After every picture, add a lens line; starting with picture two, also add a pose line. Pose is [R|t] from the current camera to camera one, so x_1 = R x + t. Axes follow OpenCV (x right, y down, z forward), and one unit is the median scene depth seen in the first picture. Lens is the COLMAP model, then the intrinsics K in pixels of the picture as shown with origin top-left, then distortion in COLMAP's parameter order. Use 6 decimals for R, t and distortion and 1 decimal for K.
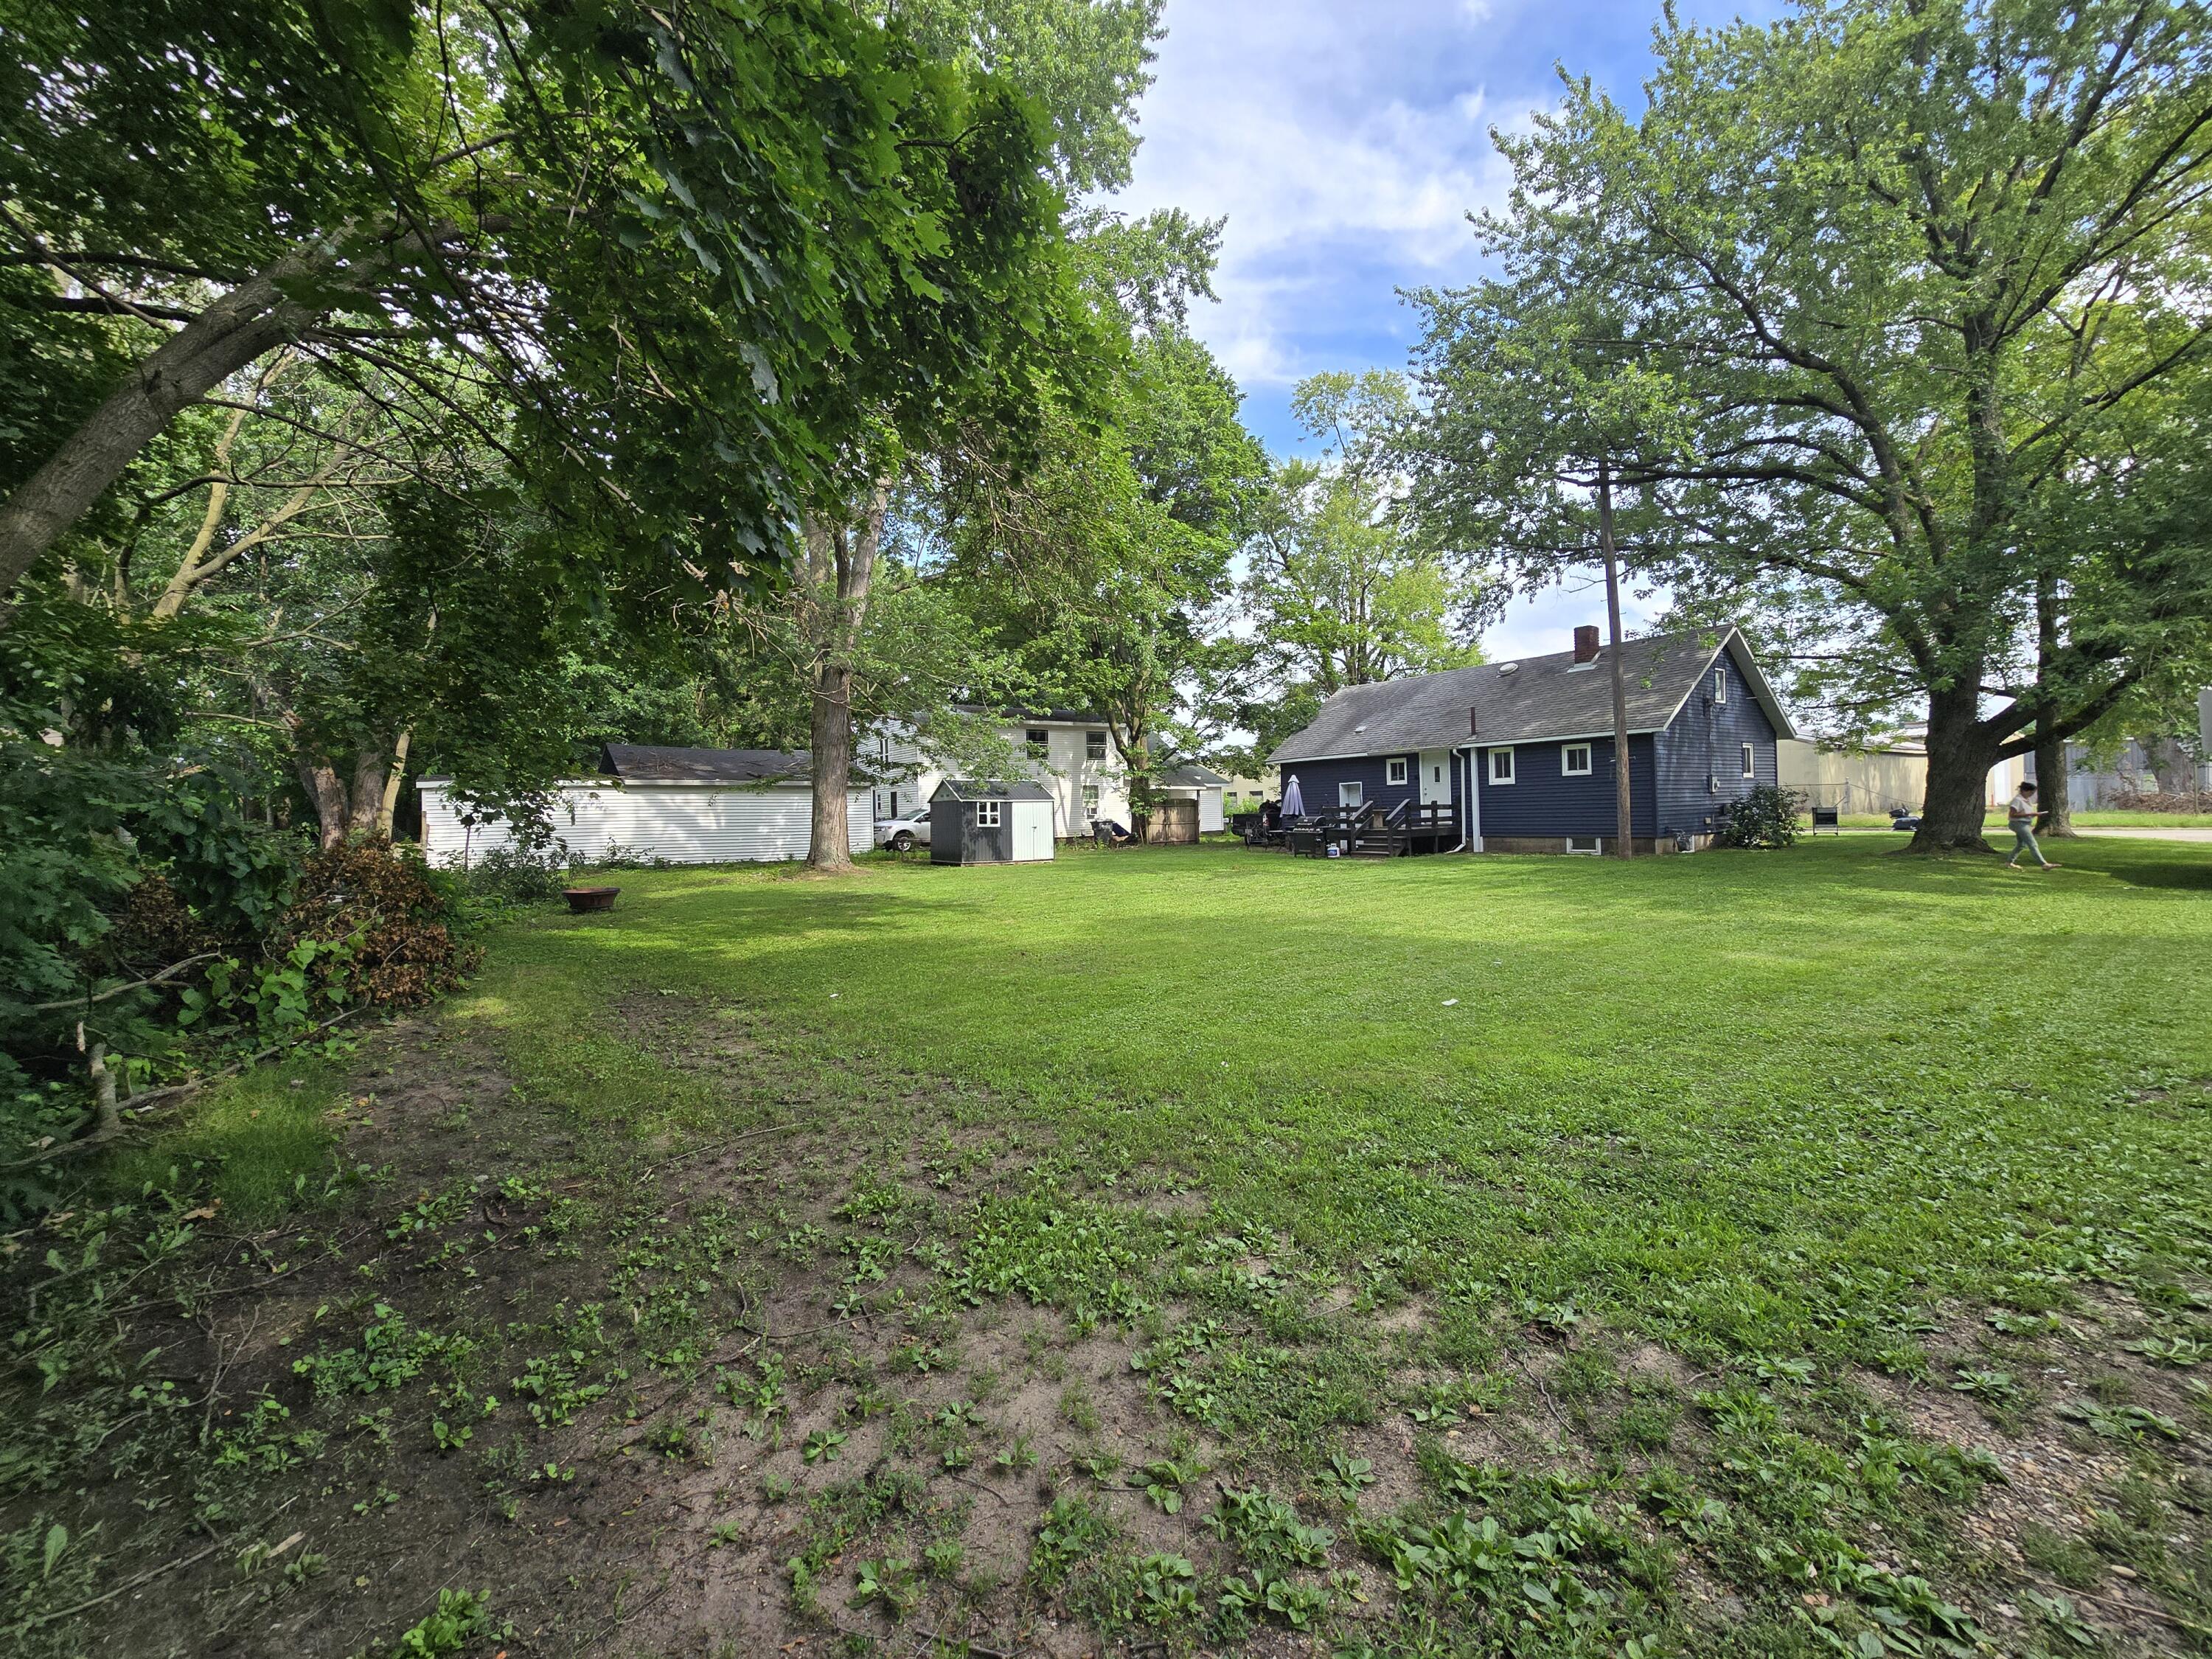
lens RADIAL K [[892.6, 0, 1106.0], [0, 892.6, 829.5], [0, 0, 1]] dist [0.005966, -0.008989]
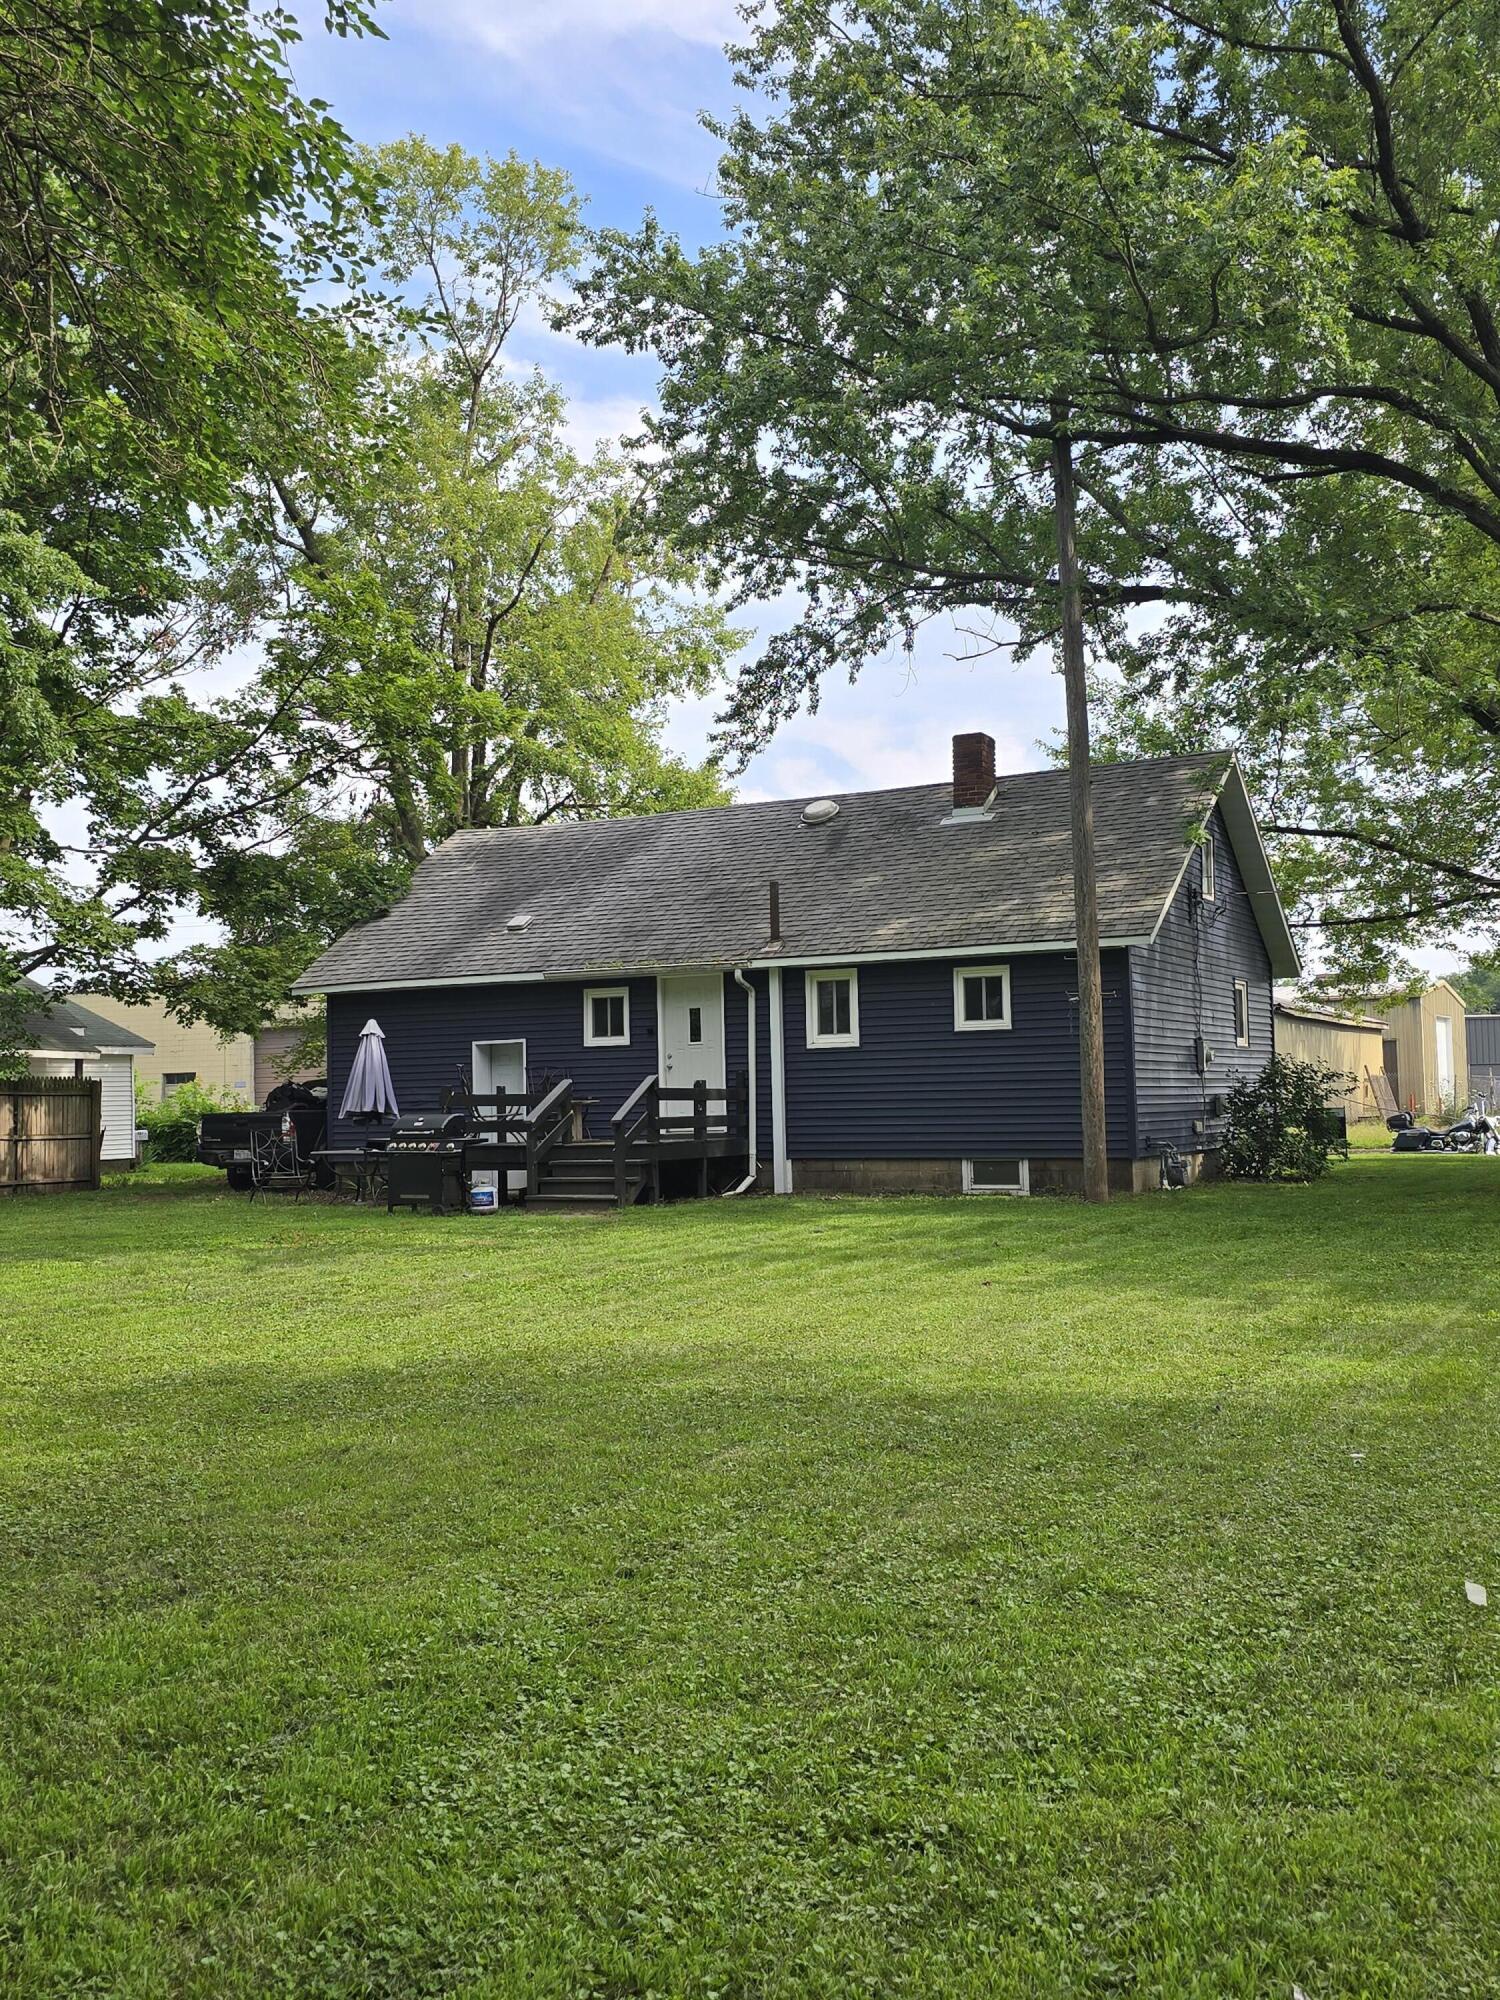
lens RADIAL K [[1927.3, 0, 750.0], [0, 1927.3, 1000.0], [0, 0, 1]] dist [0.147454, -0.244608]
pose [[0.894999, 0.033371, 0.444819, -0.043660], [0.003813, 0.996589, -0.082437, 0.007211], [-0.446052, 0.075477, 0.891819, 0.100069]]
